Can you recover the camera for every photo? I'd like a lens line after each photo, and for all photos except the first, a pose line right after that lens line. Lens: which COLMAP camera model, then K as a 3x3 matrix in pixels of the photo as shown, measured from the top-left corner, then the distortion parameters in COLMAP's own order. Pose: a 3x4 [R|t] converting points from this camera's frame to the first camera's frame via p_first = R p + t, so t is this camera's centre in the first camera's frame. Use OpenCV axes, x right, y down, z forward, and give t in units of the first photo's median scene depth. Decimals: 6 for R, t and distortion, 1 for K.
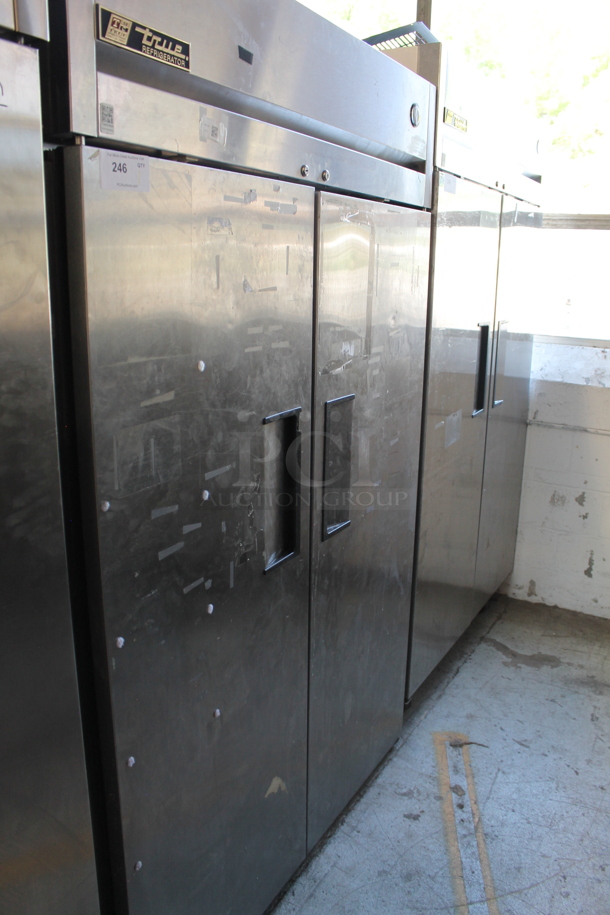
lens RADIAL K [[774.5, 0, 305.0], [0, 774.5, 457.5], [0, 0, 1]] dist [-0.157397, 0.140991]
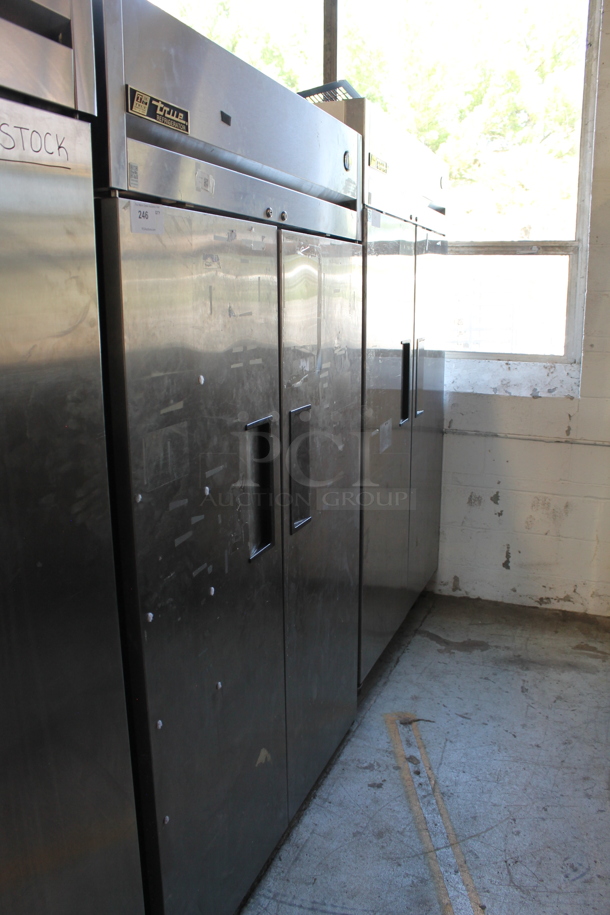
lens RADIAL K [[774.5, 0, 305.0], [0, 774.5, 457.5], [0, 0, 1]] dist [-0.157397, 0.140991]
pose [[0.990360, -0.050516, 0.128980, -0.090464], [0.055183, 0.997935, -0.032869, 0.031361], [-0.127053, 0.039669, 0.991102, -0.121069]]
